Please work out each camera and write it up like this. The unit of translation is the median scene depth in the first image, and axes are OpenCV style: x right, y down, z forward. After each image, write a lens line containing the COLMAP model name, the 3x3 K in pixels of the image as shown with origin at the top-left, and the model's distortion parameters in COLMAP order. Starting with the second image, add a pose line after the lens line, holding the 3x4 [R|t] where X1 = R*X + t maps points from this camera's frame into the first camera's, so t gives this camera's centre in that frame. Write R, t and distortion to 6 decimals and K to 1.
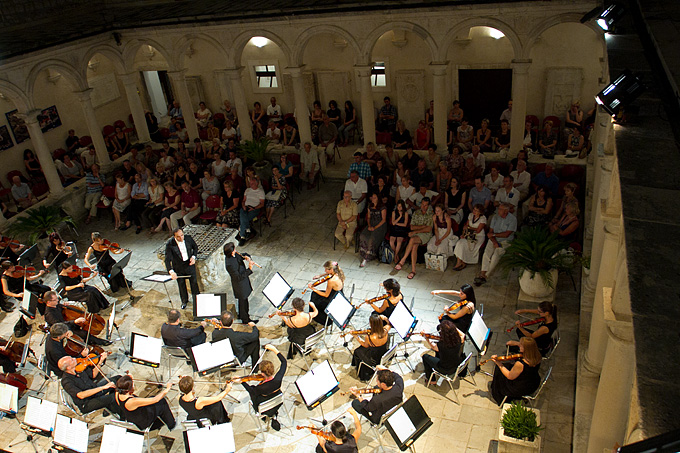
lens RADIAL K [[536.5, 0, 340.0], [0, 536.5, 226.5], [0, 0, 1]] dist [-0.081823, 0.056508]
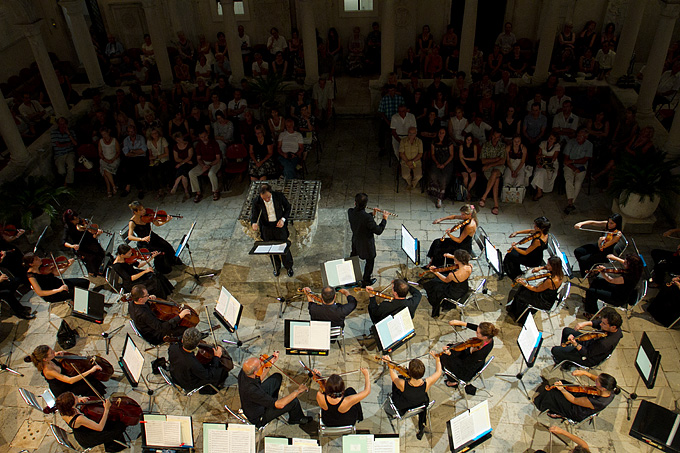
lens RADIAL K [[536.5, 0, 340.0], [0, 536.5, 226.5], [0, 0, 1]] dist [-0.081823, 0.056508]
pose [[0.954723, -0.122374, 0.271161, -0.381194], [0.088269, 0.986957, 0.134627, -0.033451], [-0.284100, -0.104597, 0.953072, 0.149959]]
